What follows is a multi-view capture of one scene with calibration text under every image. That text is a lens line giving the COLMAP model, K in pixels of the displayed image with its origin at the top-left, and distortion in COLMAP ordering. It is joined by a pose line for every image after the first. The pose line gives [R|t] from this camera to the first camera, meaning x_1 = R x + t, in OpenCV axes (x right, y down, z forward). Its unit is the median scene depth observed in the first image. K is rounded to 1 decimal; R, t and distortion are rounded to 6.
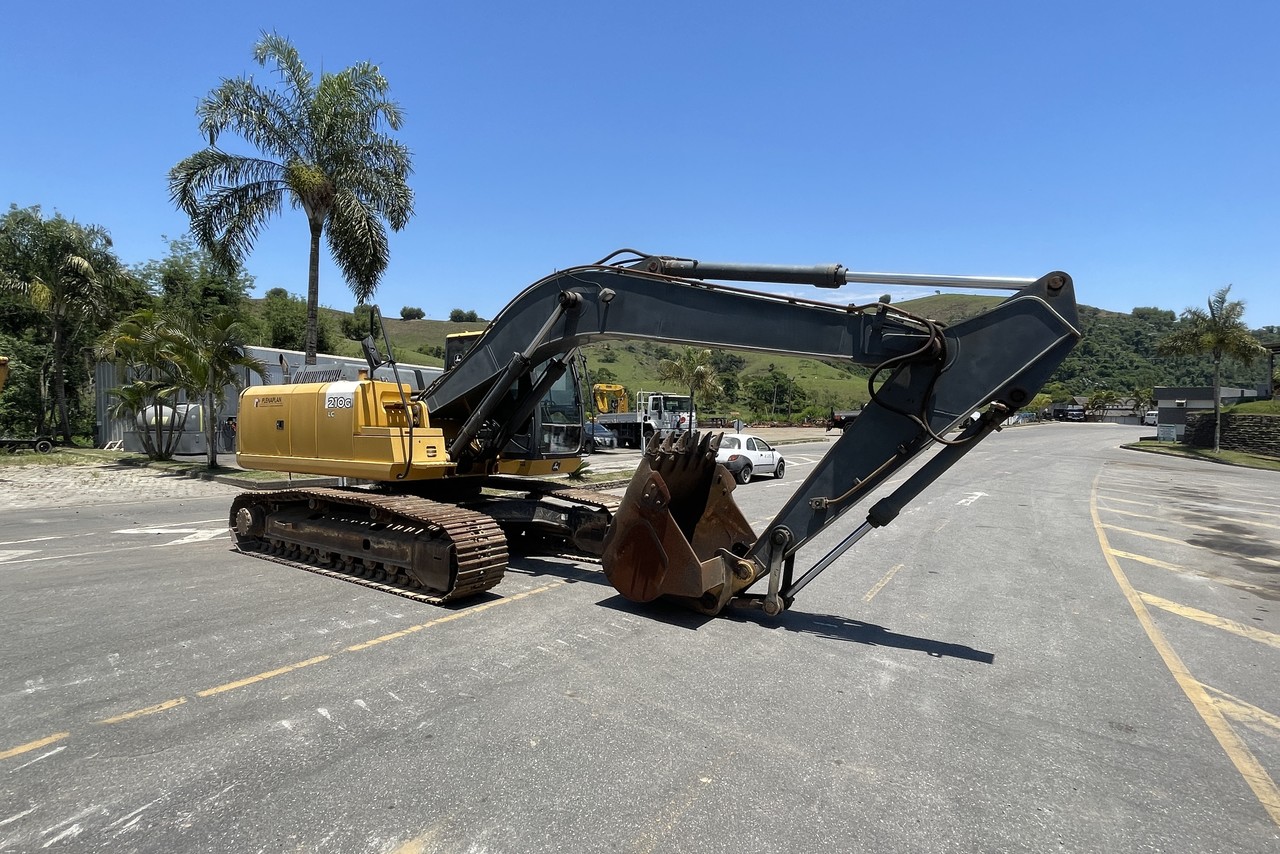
lens RADIAL K [[640.6, 0, 636.1], [0, 640.6, 425.7], [0, 0, 1]] dist [-0.001196, -0.001308]
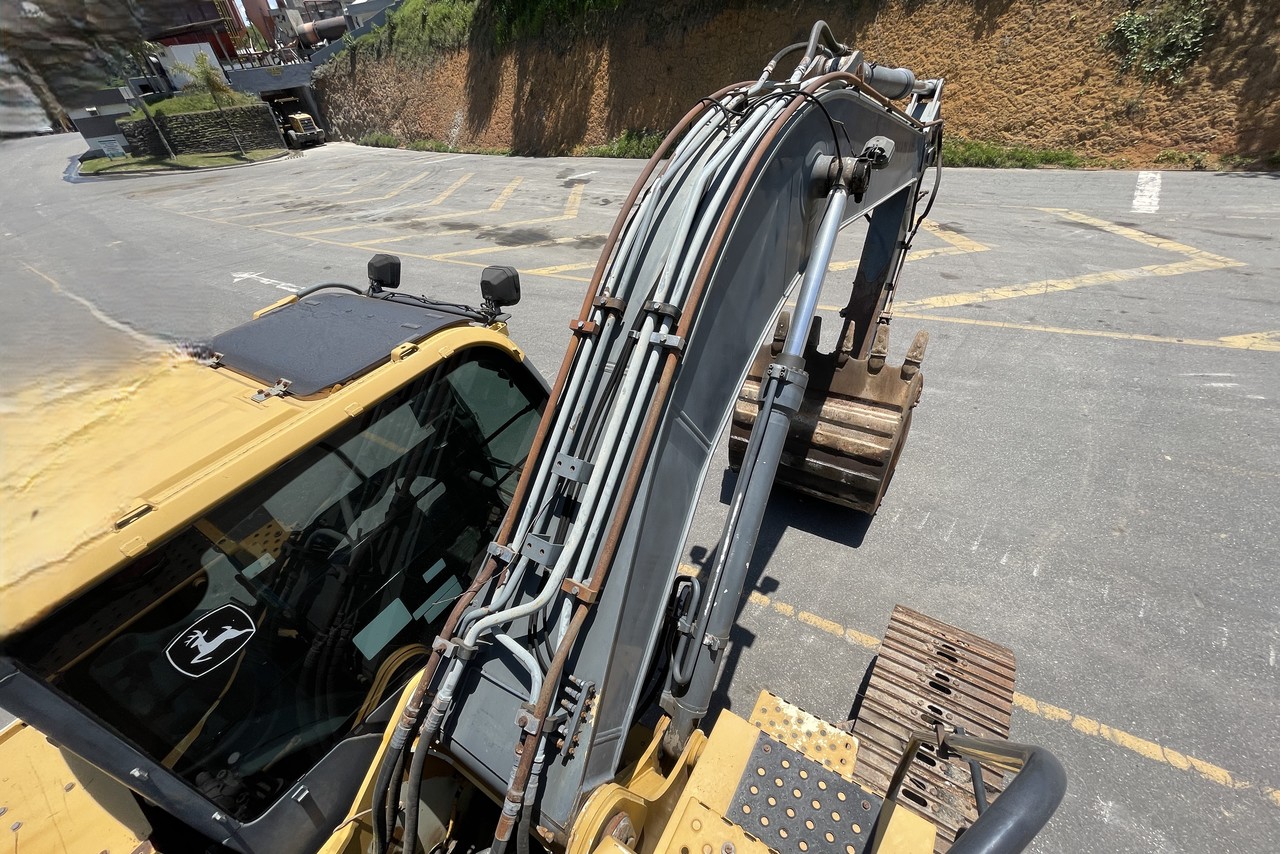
lens RADIAL K [[515.5, 0, 643.4], [0, 515.5, 427.9], [0, 0, 1]] dist [-0.002355, 0.000038]
pose [[-0.009333, -0.624252, 0.781167, -0.192302], [0.123804, 0.774469, 0.620379, -0.121521], [-0.992263, 0.102501, 0.070056, 0.468280]]
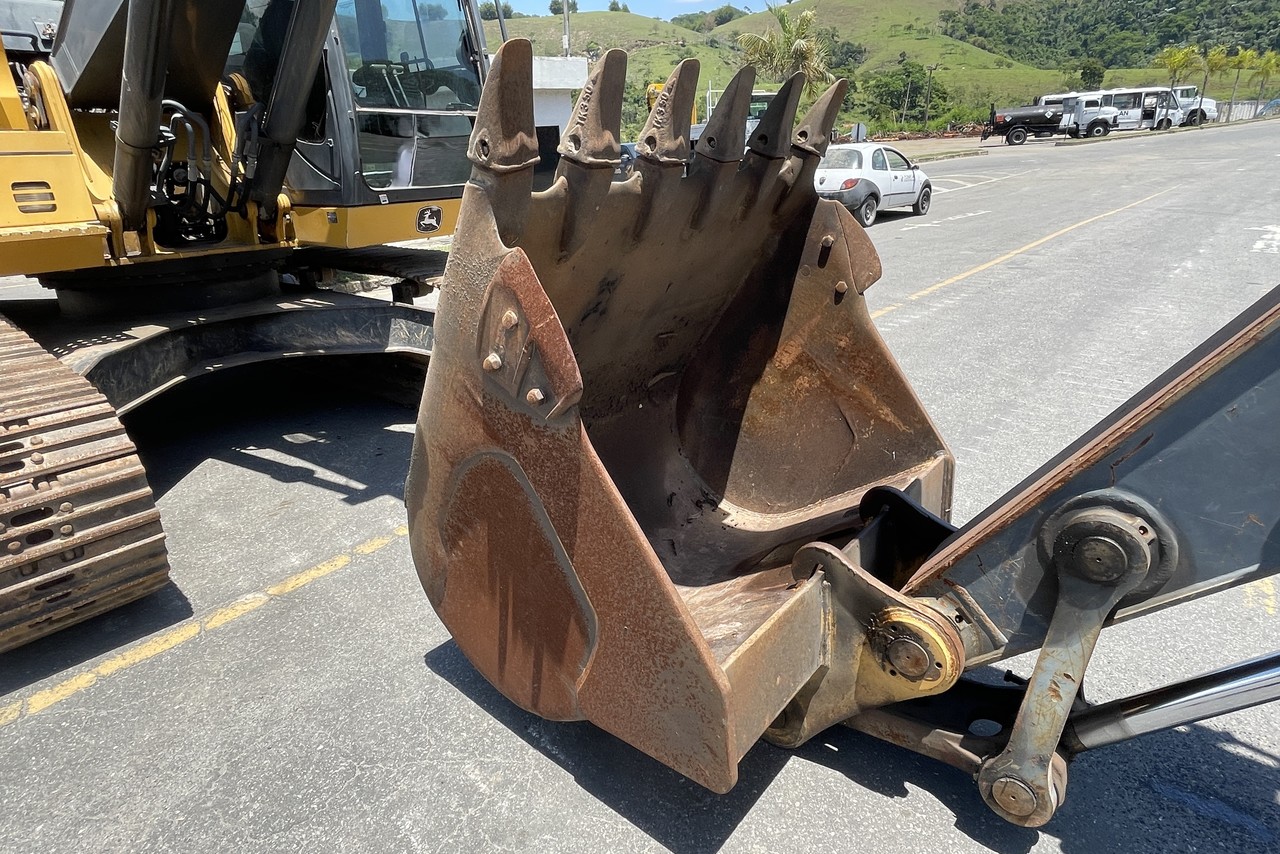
lens RADIAL K [[744.6, 0, 630.6], [0, 744.6, 421.1], [0, 0, 1]] dist [-0.000629, -0.000652]
pose [[0.992297, -0.006937, -0.123691, 0.034700], [0.048562, 0.940304, 0.336854, 0.015466], [0.113971, -0.340266, 0.933397, 0.268194]]
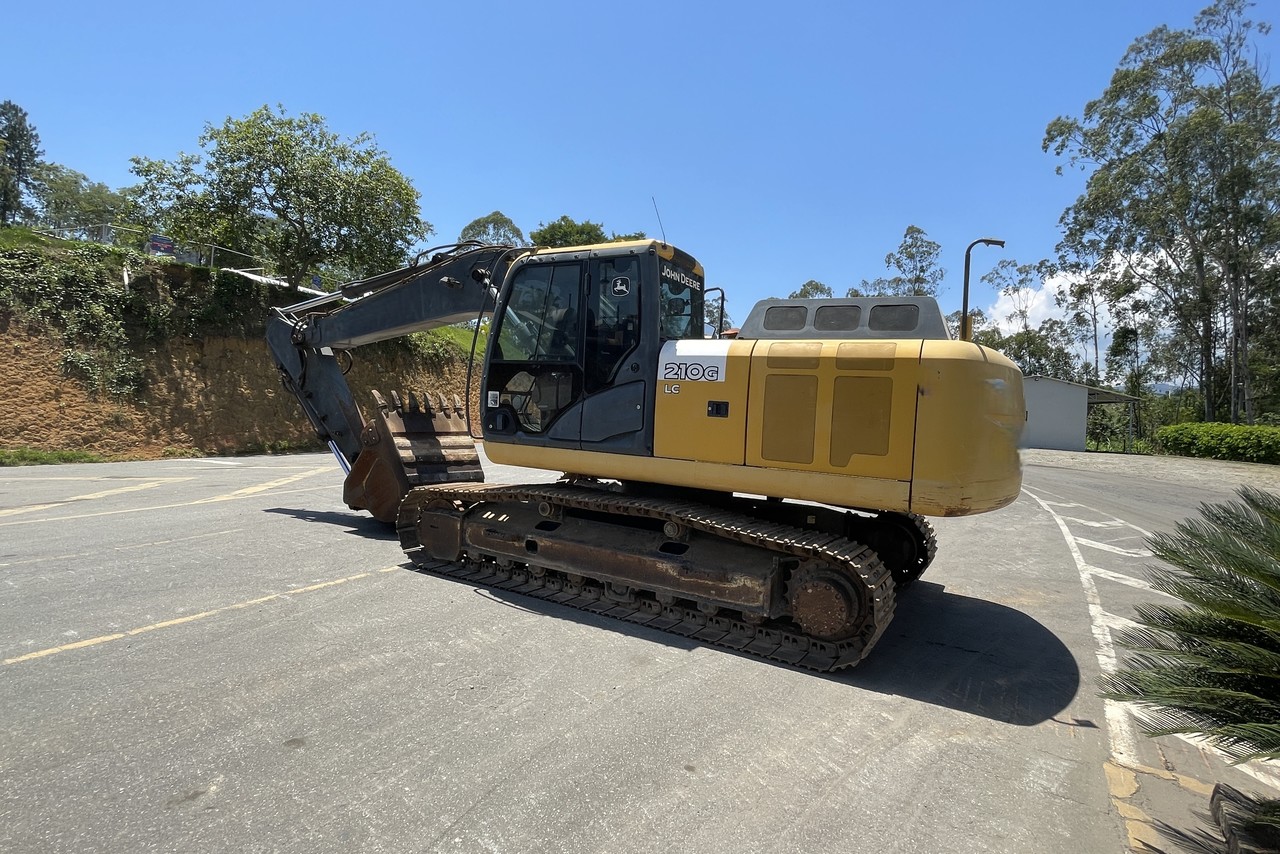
lens RADIAL K [[640.6, 0, 634.6], [0, 640.6, 423.9], [0, 0, 1]] dist [-0.001196, -0.001308]
pose [[-0.996084, -0.065718, -0.059145, -0.108467], [-0.067233, 0.997449, 0.024000, 0.004675], [0.057417, 0.027882, -0.997961, 0.909698]]
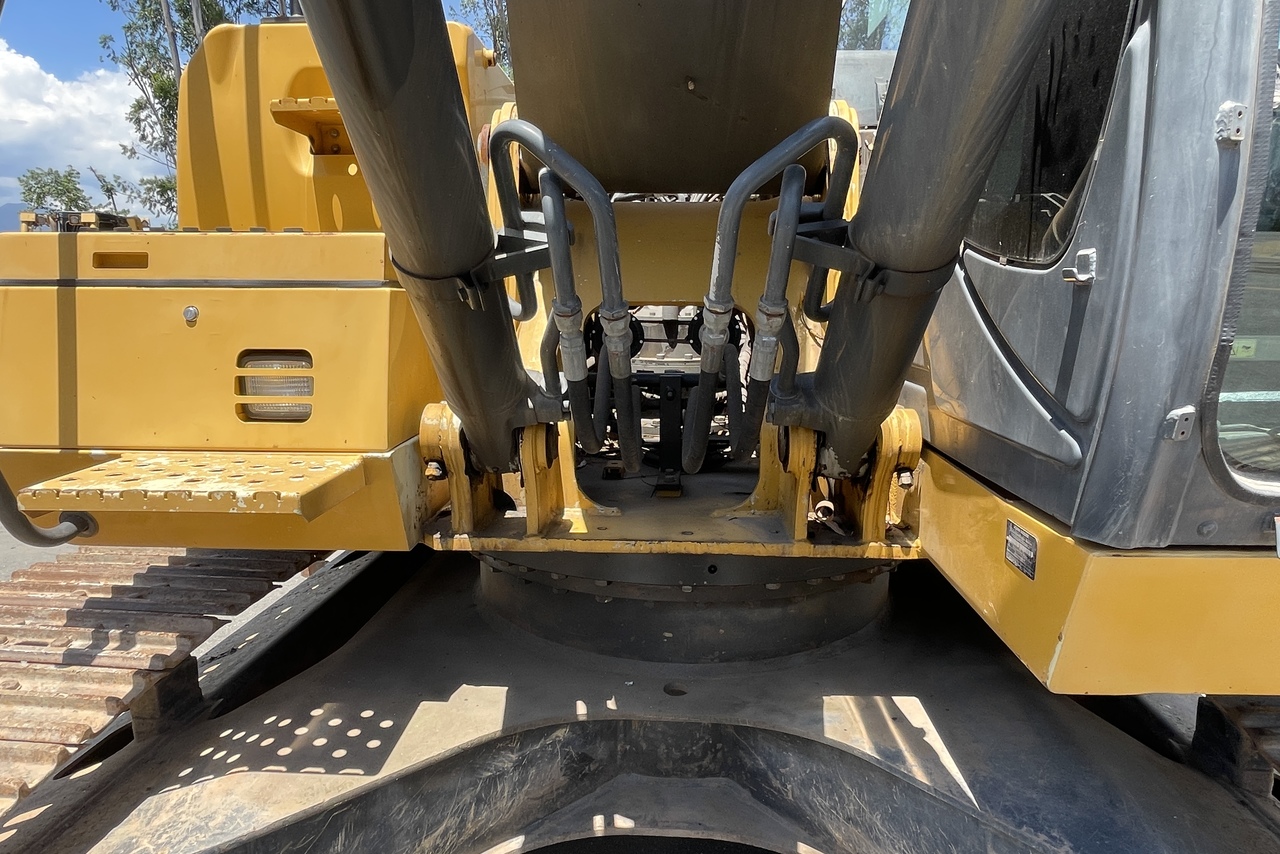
lens RADIAL K [[792.5, 0, 633.9], [0, 792.5, 420.0], [0, 0, 1]] dist [-0.016258, -0.000088]
pose [[0.504627, 0.126485, -0.854022, -0.051866], [0.012465, 0.988039, 0.153699, 0.009454], [0.863248, -0.088206, 0.497014, 0.444113]]
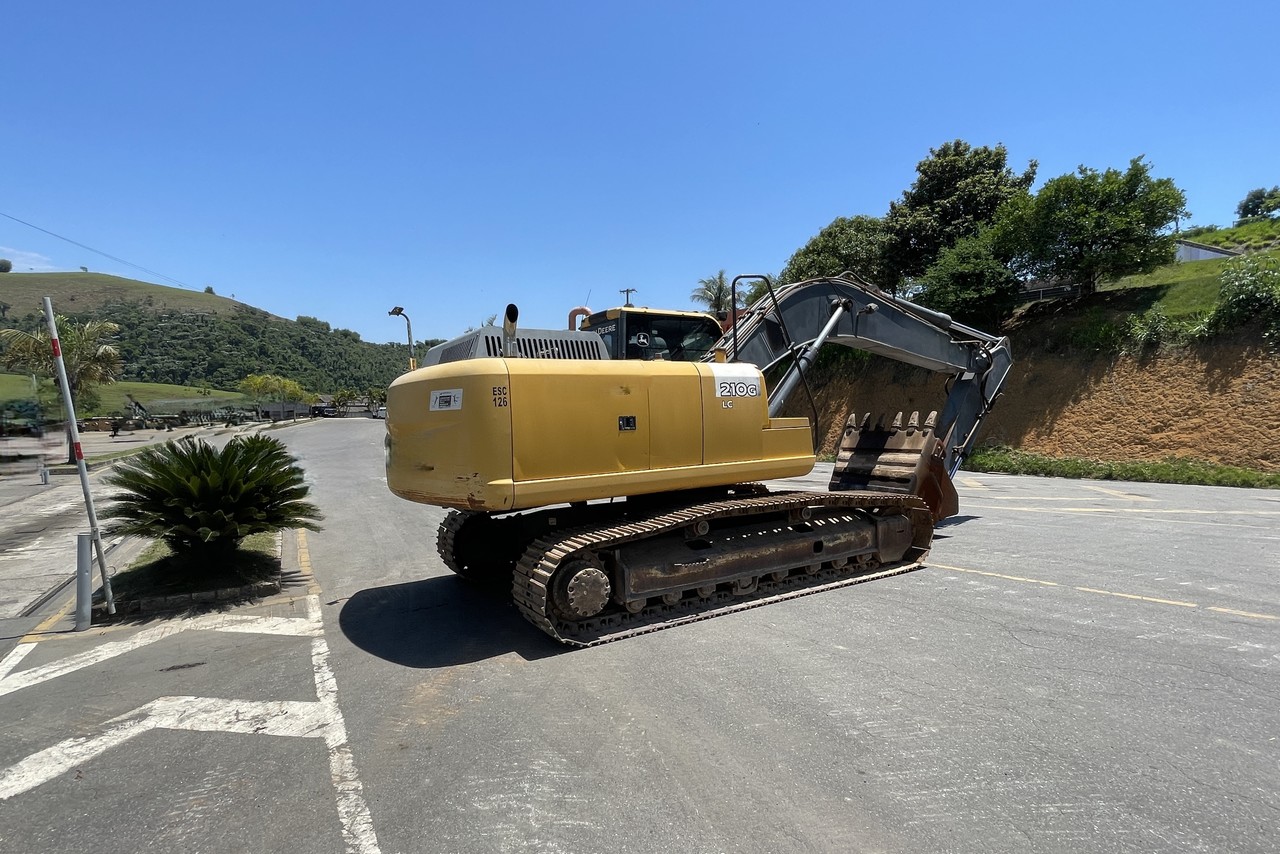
lens RADIAL K [[640.6, 0, 641.6], [0, 640.6, 424.1], [0, 0, 1]] dist [-0.001196, -0.001308]
pose [[0.405324, -0.036124, 0.913459, -0.565216], [0.036329, 0.999066, 0.023390, -0.007377], [-0.913451, 0.023705, 0.406258, 0.361079]]
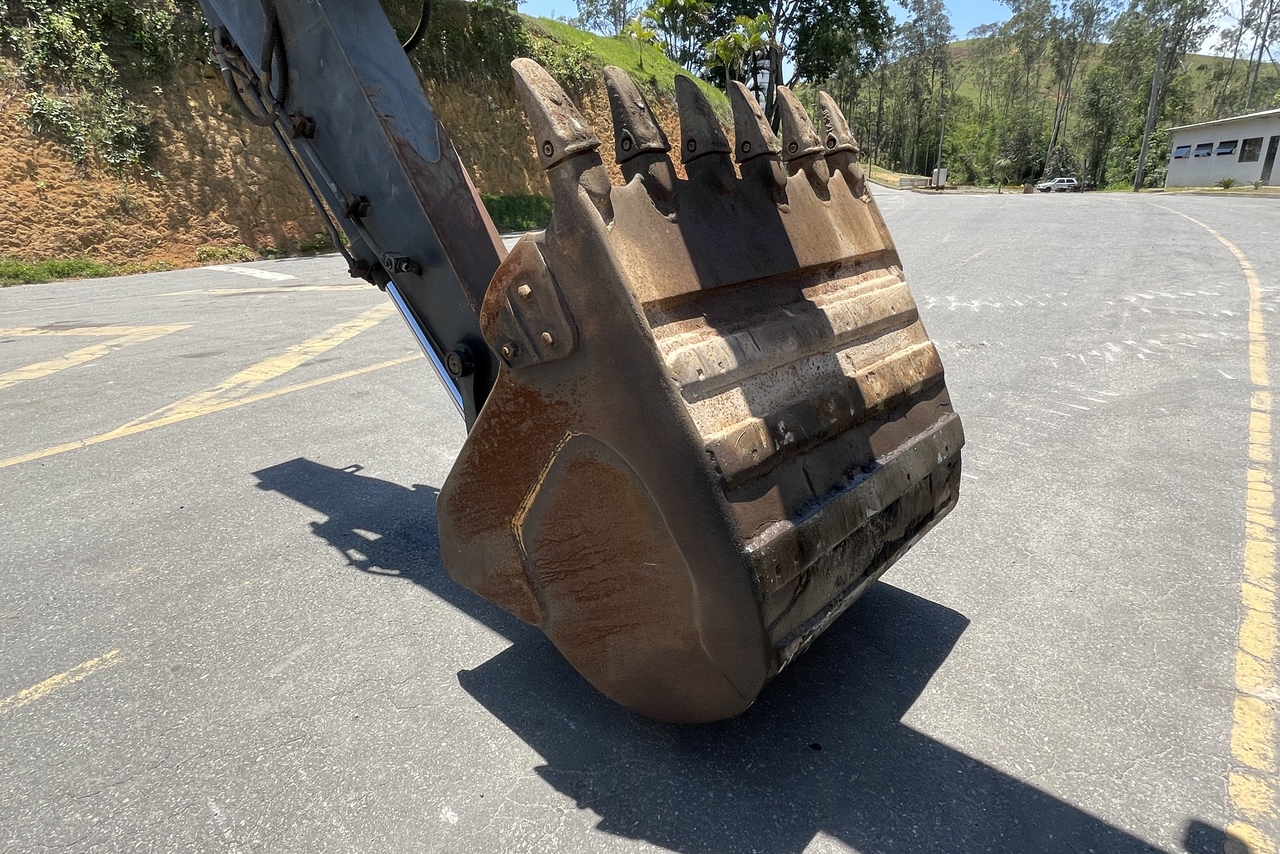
lens RADIAL K [[744.6, 0, 637.8], [0, 744.6, 427.6], [0, 0, 1]] dist [-0.000629, -0.000652]
pose [[-0.990241, -0.064996, 0.123283, 0.028178], [-0.017961, 0.936732, 0.349586, 0.015072], [-0.138205, 0.343960, -0.928758, 0.527555]]
